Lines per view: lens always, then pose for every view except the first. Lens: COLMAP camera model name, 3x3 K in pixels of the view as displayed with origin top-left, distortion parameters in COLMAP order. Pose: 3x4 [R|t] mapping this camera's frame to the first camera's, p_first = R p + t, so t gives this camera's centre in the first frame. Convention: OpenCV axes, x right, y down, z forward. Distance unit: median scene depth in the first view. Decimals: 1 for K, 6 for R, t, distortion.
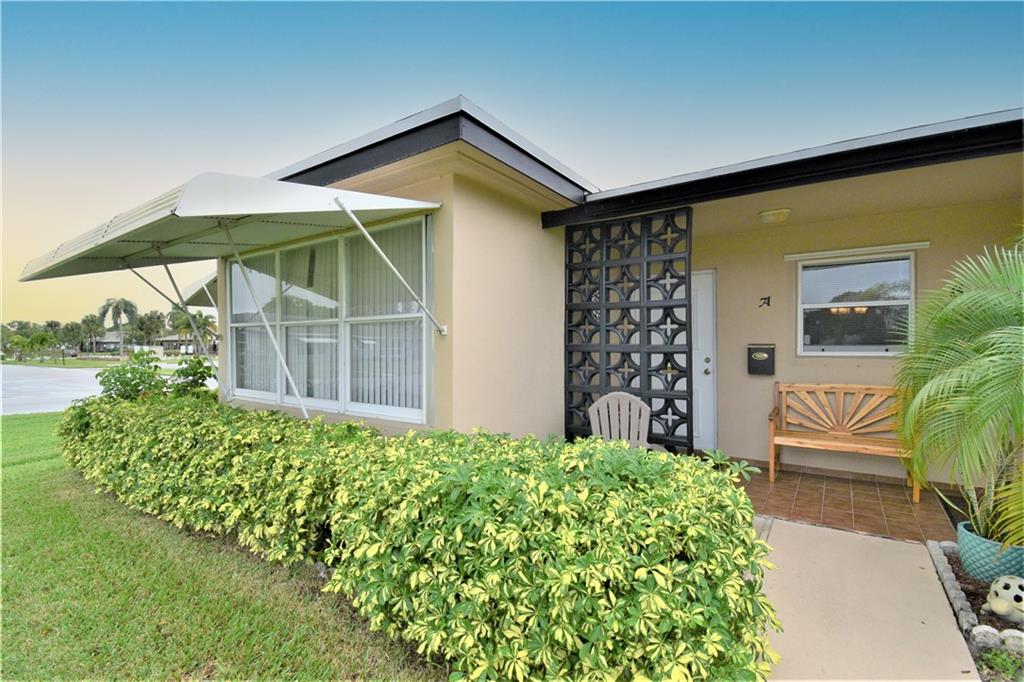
lens RADIAL K [[453.0, 0, 514.9], [0, 453.0, 344.1], [0, 0, 1]] dist [0.017004, -0.023923]
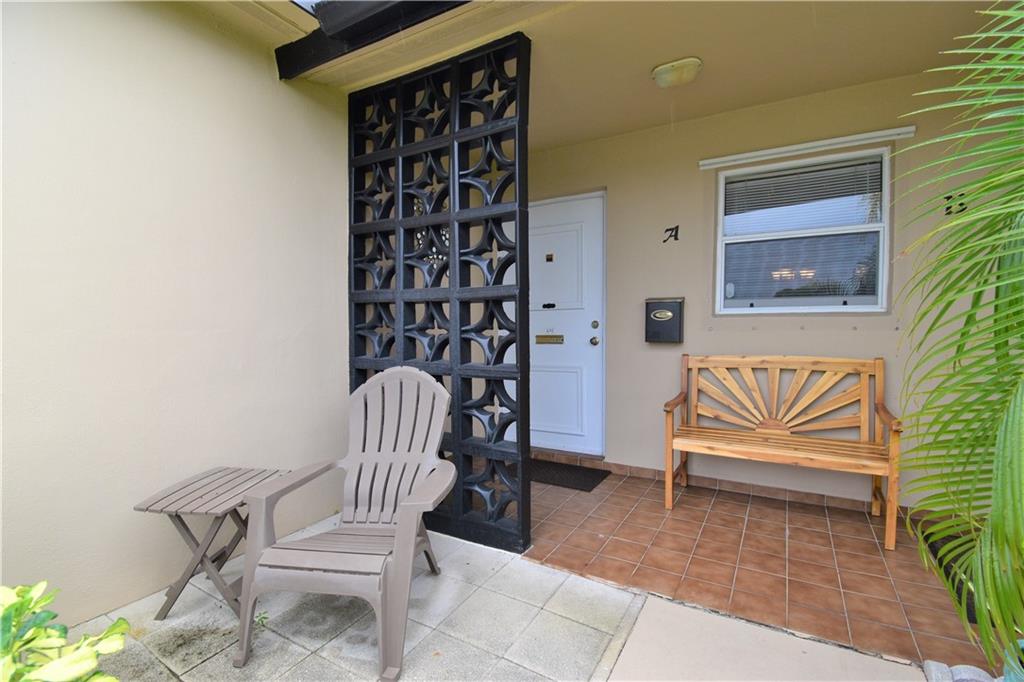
lens RADIAL K [[453.0, 0, 514.9], [0, 453.0, 344.1], [0, 0, 1]] dist [0.017004, -0.023923]
pose [[0.996713, 0.001970, 0.080995, 0.297338], [-0.004365, 0.999558, 0.029405, 0.054654], [-0.080902, -0.029662, 0.996281, 0.388916]]
